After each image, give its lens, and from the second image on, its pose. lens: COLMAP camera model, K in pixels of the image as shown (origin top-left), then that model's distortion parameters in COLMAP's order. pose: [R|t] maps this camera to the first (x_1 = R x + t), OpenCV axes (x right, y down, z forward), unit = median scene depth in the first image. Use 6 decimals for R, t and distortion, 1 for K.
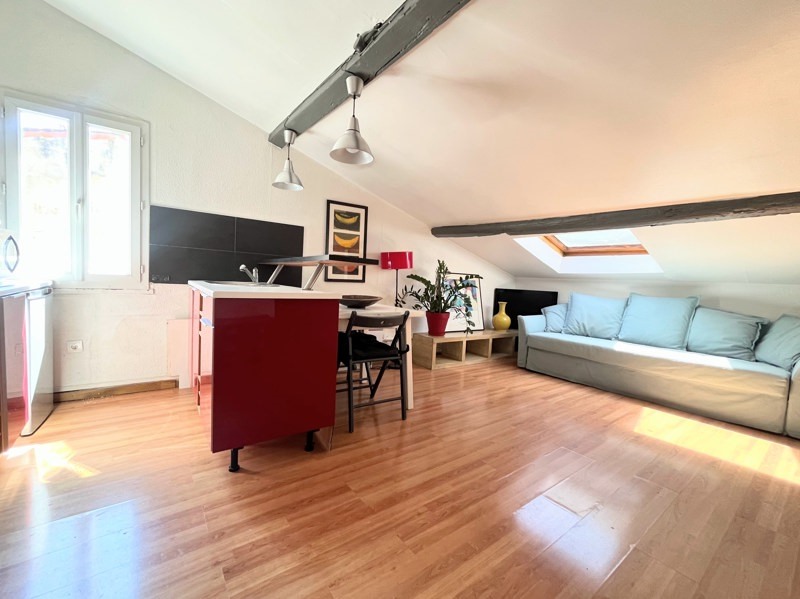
lens RADIAL K [[334.5, 0, 400.0], [0, 334.5, 299.5], [0, 0, 1]] dist [-0.001106, -0.000430]
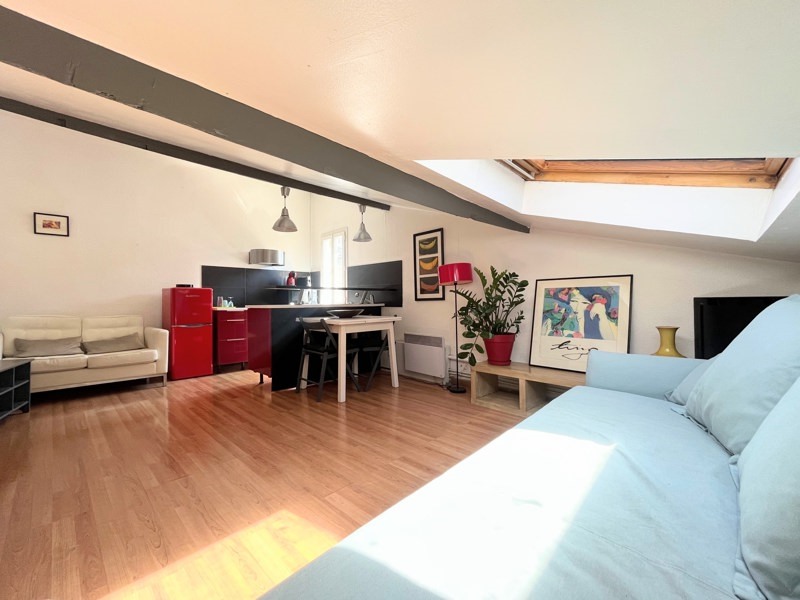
lens RADIAL K [[334.5, 0, 400.0], [0, 334.5, 300.0], [0, 0, 1]] dist [-0.001106, -0.000430]
pose [[0.157631, -0.056370, -0.985888, 0.914372], [-0.040810, 0.997145, -0.063539, 0.020554], [0.986654, 0.050250, 0.154881, 0.725877]]
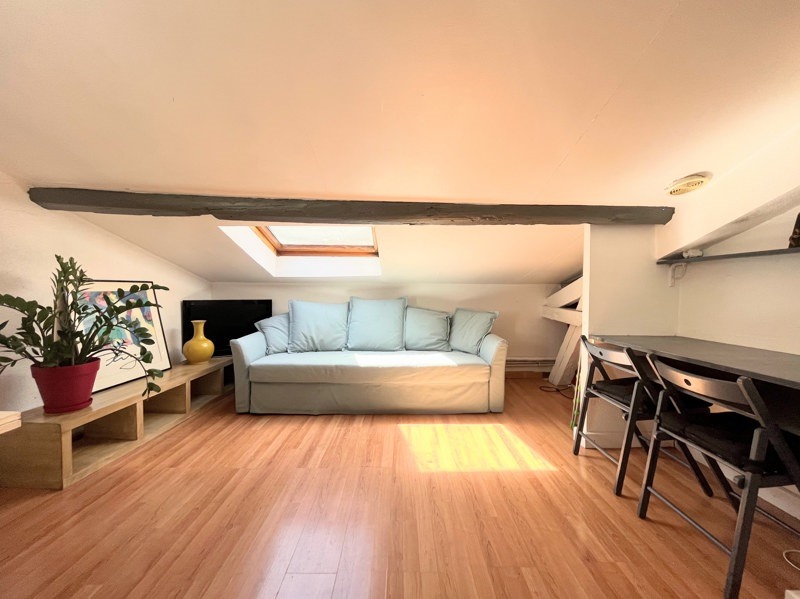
lens RADIAL K [[329.6, 0, 400.0], [0, 329.6, 299.5], [0, 0, 1]] dist [-0.004202, -0.000439]
pose [[0.602466, -0.074306, 0.794678, 0.035604], [0.068516, 0.996796, 0.041262, -0.044435], [-0.795198, 0.029589, 0.605627, 0.353728]]
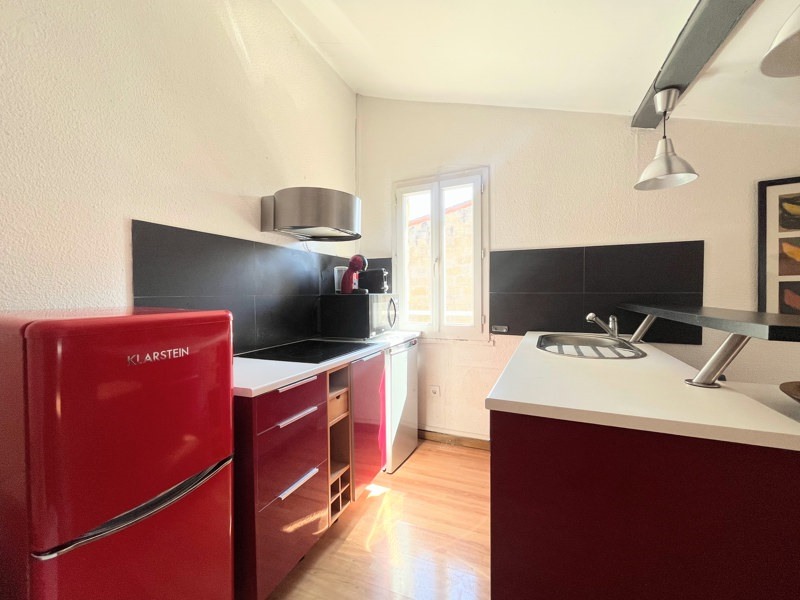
lens RADIAL K [[329.6, 0, 400.0], [0, 329.6, 300.0], [0, 0, 1]] dist [-0.004202, -0.000439]
pose [[0.494303, -0.035344, -0.868571, -0.049902], [-0.018688, 0.998510, -0.051267, -0.067115], [0.869089, 0.041573, 0.492906, 0.233877]]
